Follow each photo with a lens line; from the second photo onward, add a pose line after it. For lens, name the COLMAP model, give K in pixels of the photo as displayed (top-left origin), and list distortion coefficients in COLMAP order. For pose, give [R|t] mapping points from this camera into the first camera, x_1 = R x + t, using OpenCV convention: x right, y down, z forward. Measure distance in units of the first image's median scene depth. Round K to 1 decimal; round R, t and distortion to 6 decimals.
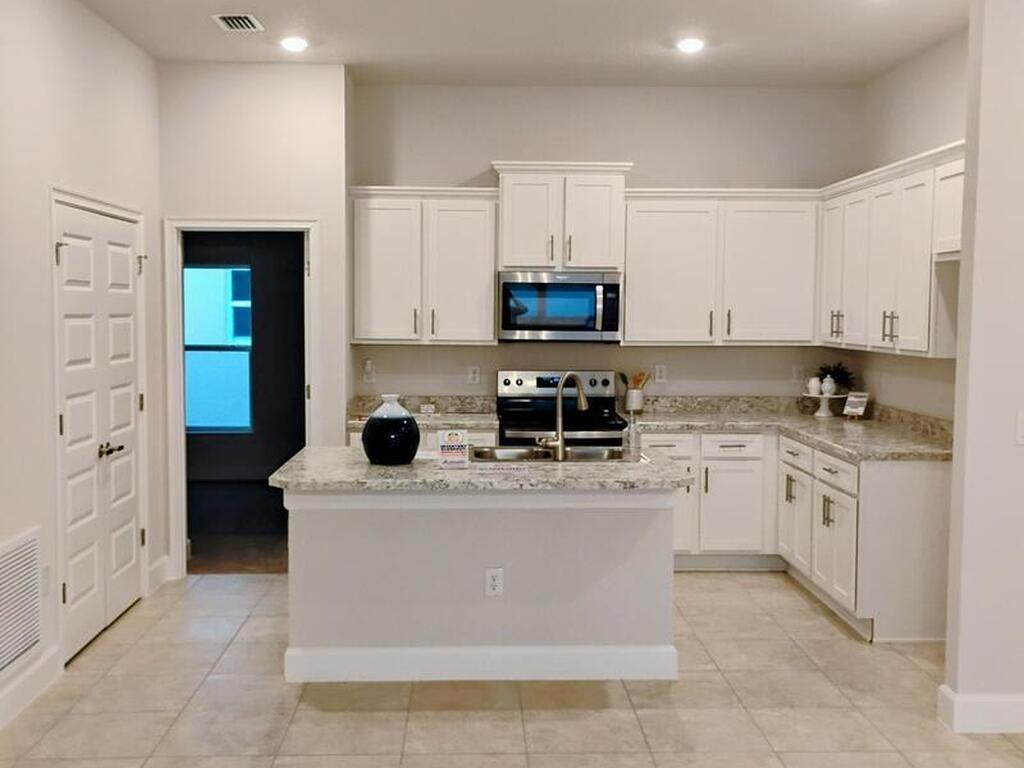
lens RADIAL K [[1124.3, 0, 512.0], [0, 1124.3, 384.0], [0, 0, 1]] dist [0.045425, -0.013788]
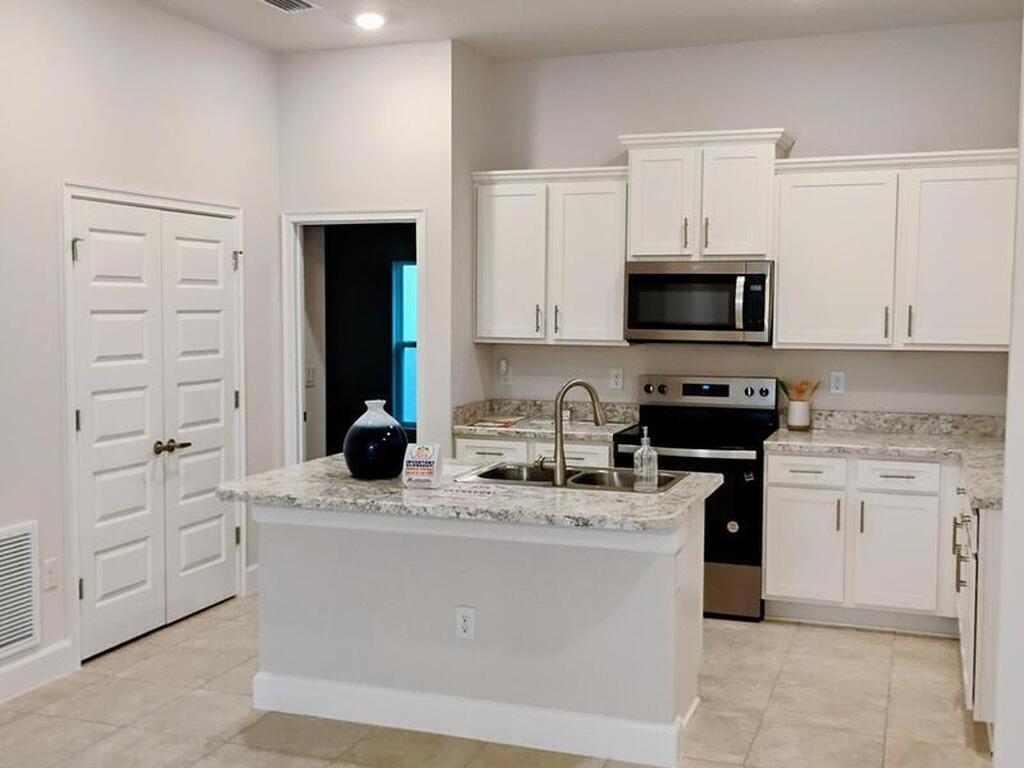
lens RADIAL K [[1124.3, 0, 512.0], [0, 1124.3, 384.0], [0, 0, 1]] dist [0.045425, -0.013788]
pose [[0.928321, 0.025216, -0.370924, 0.233817], [-0.024515, 0.999678, 0.006604, -0.008673], [0.370971, 0.002963, 0.928640, 0.153994]]
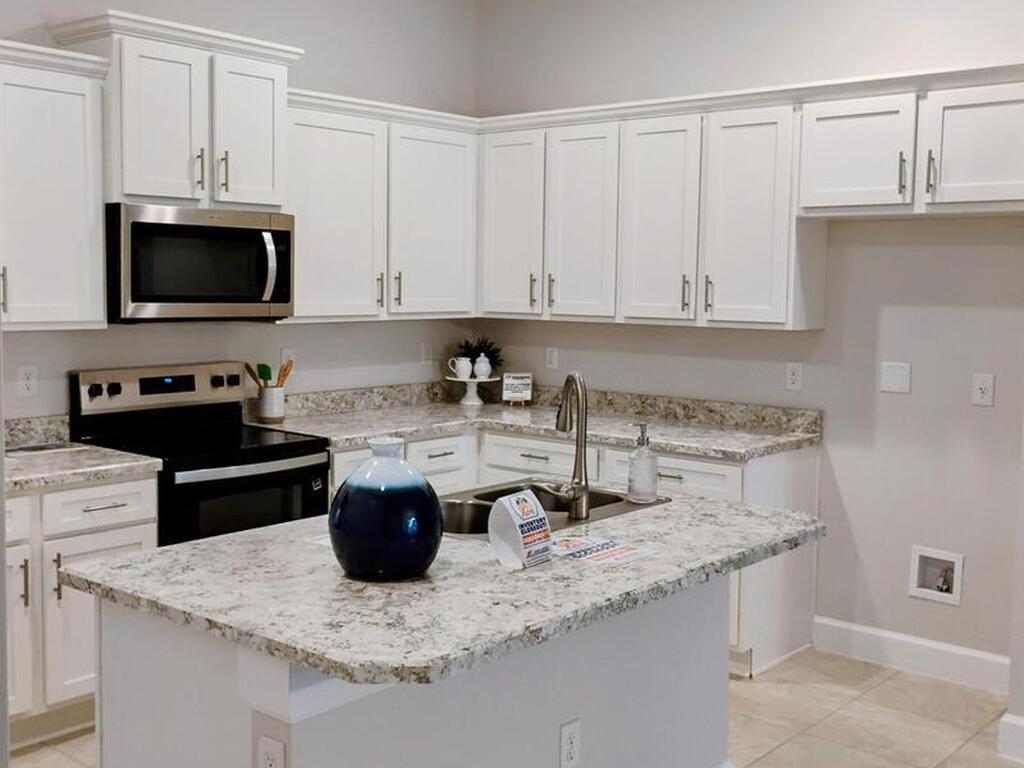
lens RADIAL K [[1164.3, 0, 512.0], [0, 1164.3, 384.0], [0, 0, 1]] dist [0.054554, -0.005126]
pose [[0.675808, -0.066074, 0.734110, -0.329415], [0.041157, 0.997803, 0.051919, -0.029529], [-0.735928, -0.004874, 0.677042, 0.436696]]
